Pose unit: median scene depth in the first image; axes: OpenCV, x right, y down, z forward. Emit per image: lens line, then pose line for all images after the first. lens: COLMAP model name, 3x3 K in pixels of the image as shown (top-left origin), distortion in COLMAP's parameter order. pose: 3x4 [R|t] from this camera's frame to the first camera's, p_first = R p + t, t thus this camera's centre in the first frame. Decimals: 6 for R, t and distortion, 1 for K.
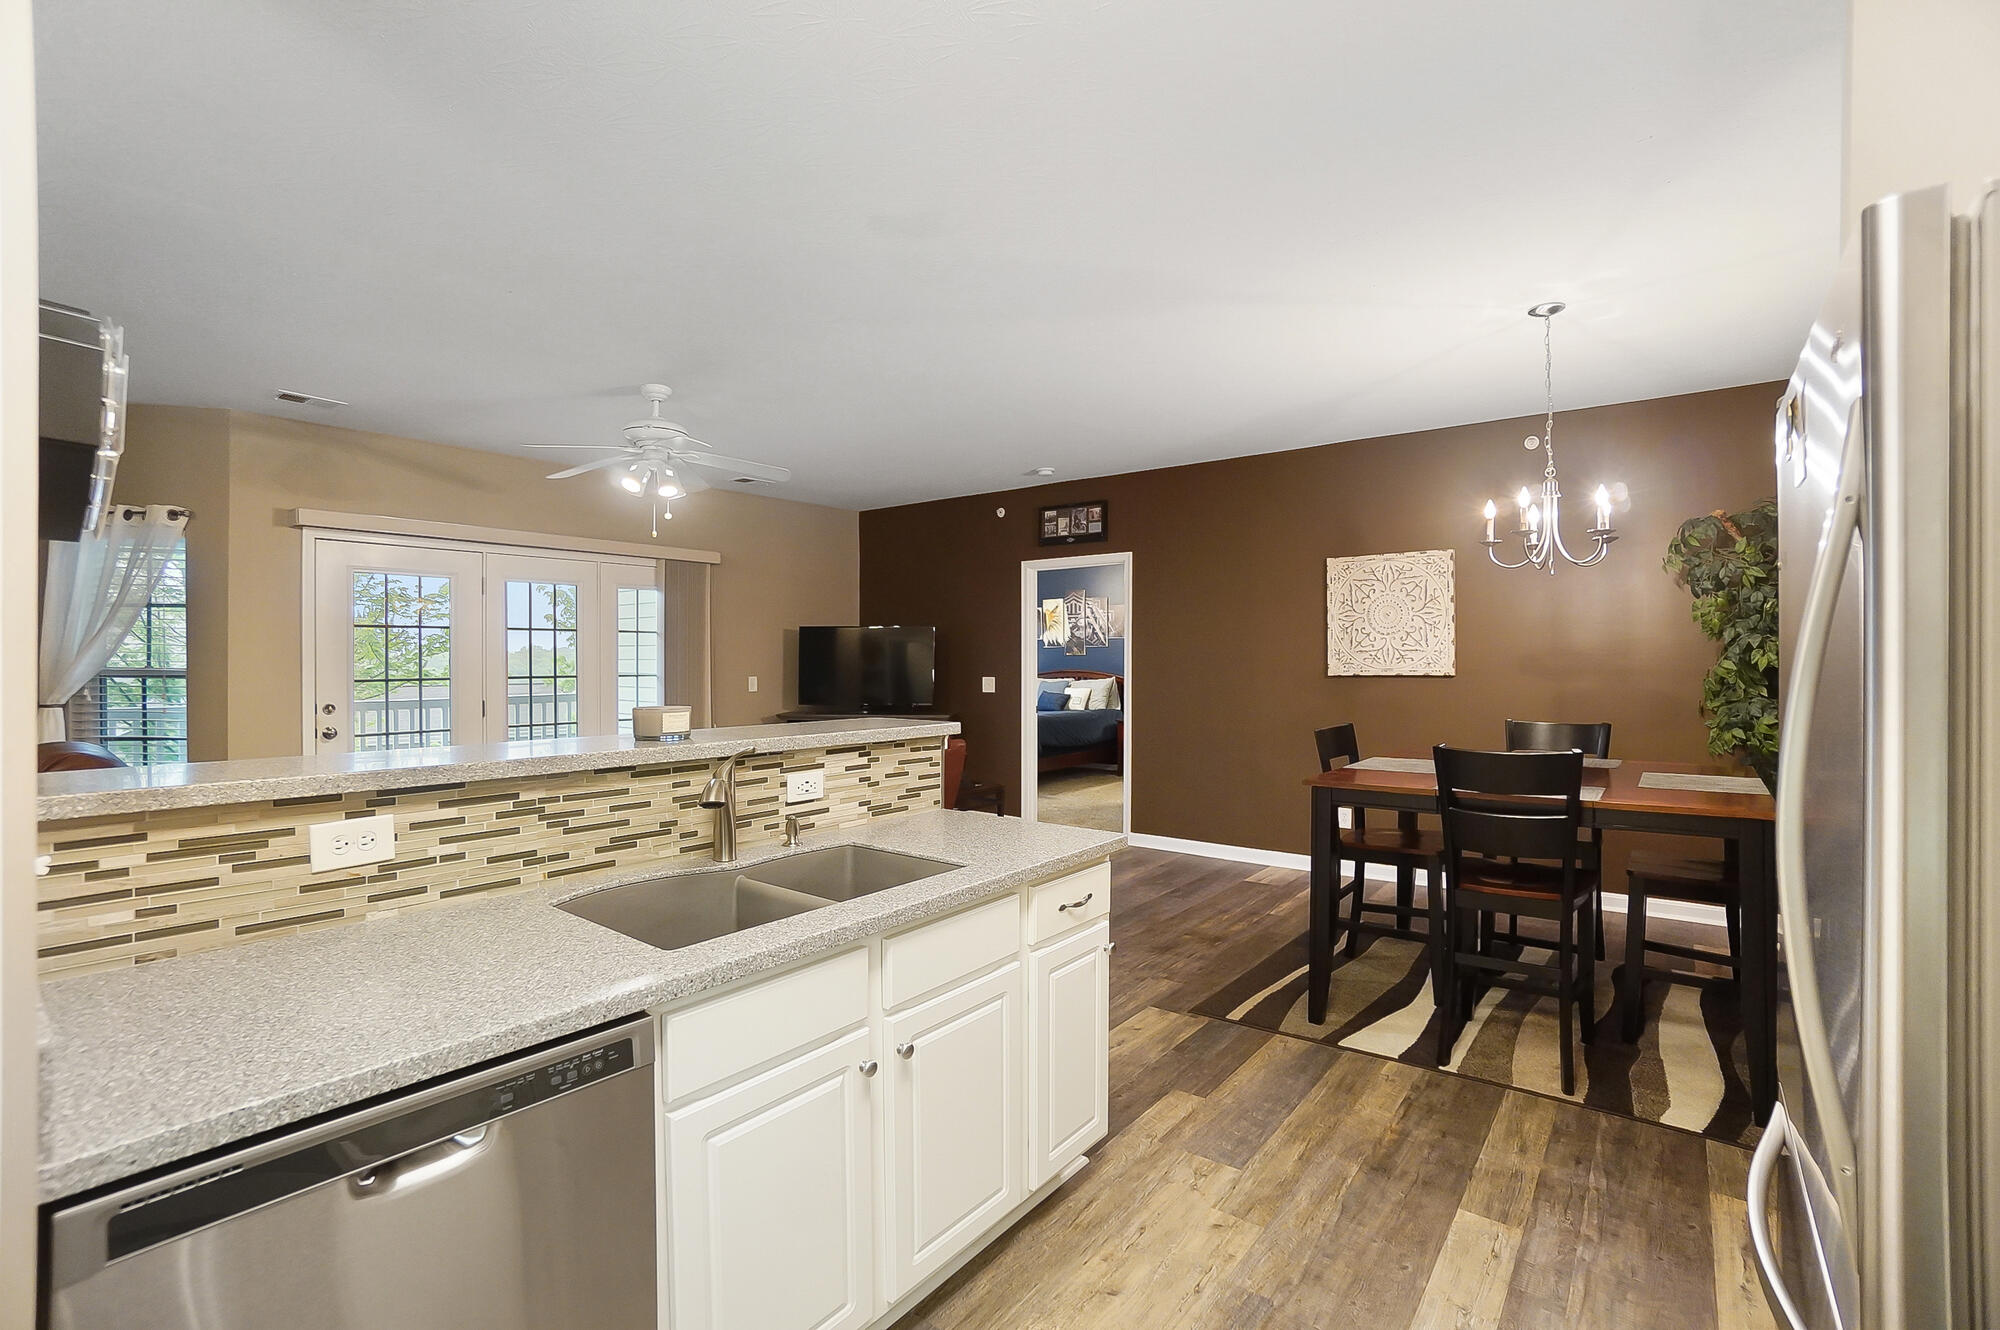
lens RADIAL K [[880.7, 0, 1000.0], [0, 880.7, 665.0], [0, 0, 1]] dist [-0.030752, 0.000438]
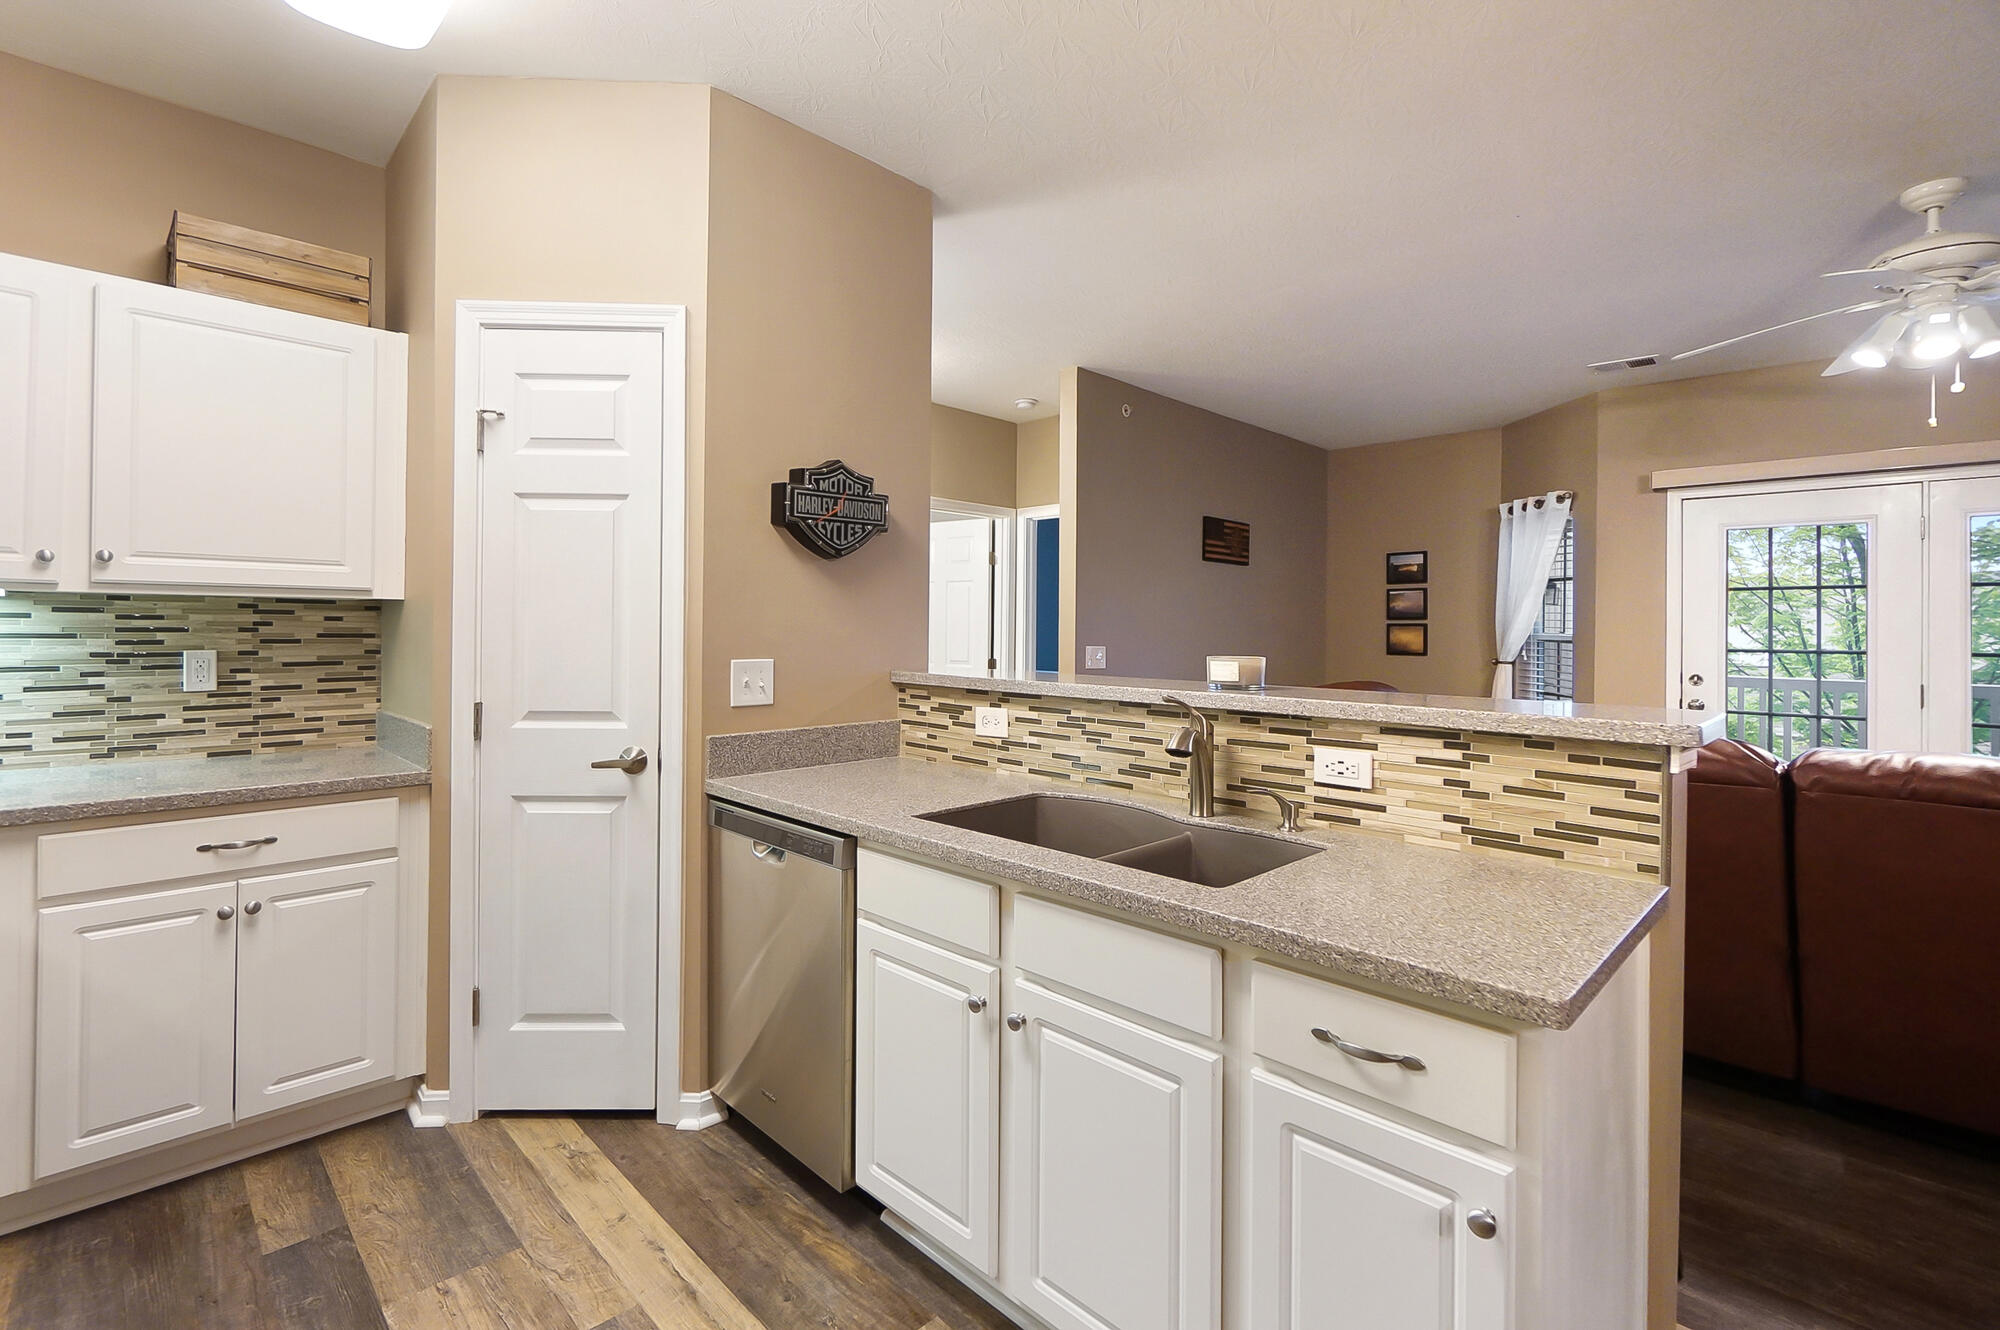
lens RADIAL K [[899.6, 0, 997.4], [0, 899.6, 622.7], [0, 0, 1]] dist [-0.002135, -0.000209]
pose [[-0.112672, -0.008437, -0.993596, 0.630283], [-0.016920, 0.999835, -0.006572, 0.020335], [0.993488, 0.016071, -0.112796, 0.810754]]
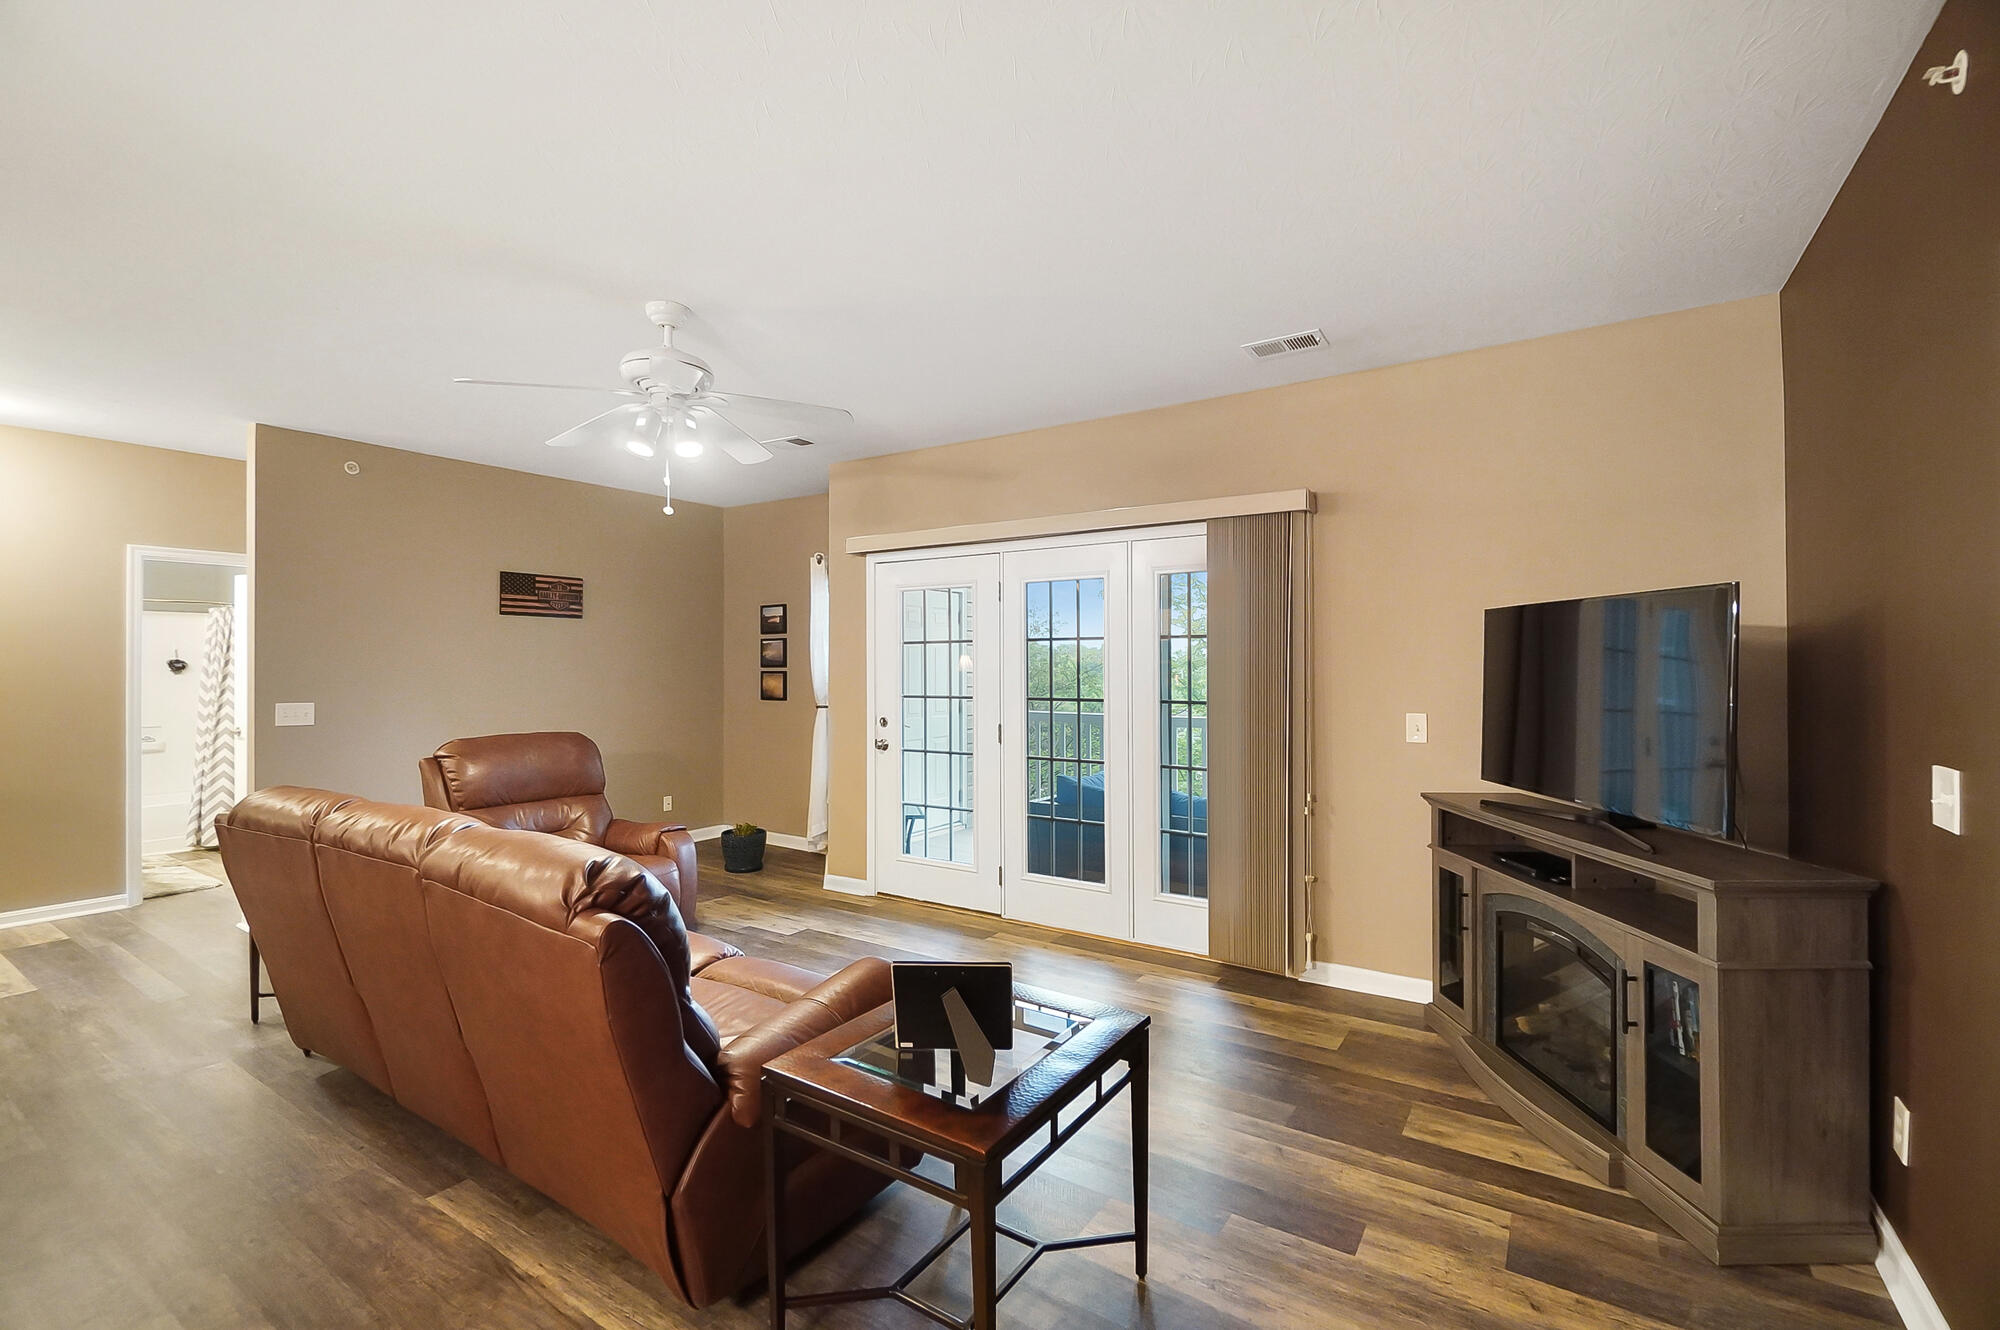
lens RADIAL K [[870.1, 0, 1000.0], [0, 870.1, 665.0], [0, 0, 1]] dist [-0.002446, -0.000131]
pose [[0.084126, -0.000567, -0.996455, 0.686582], [-0.005757, 0.999983, -0.001055, -0.043250], [0.996438, 0.005826, 0.084122, 2.390405]]
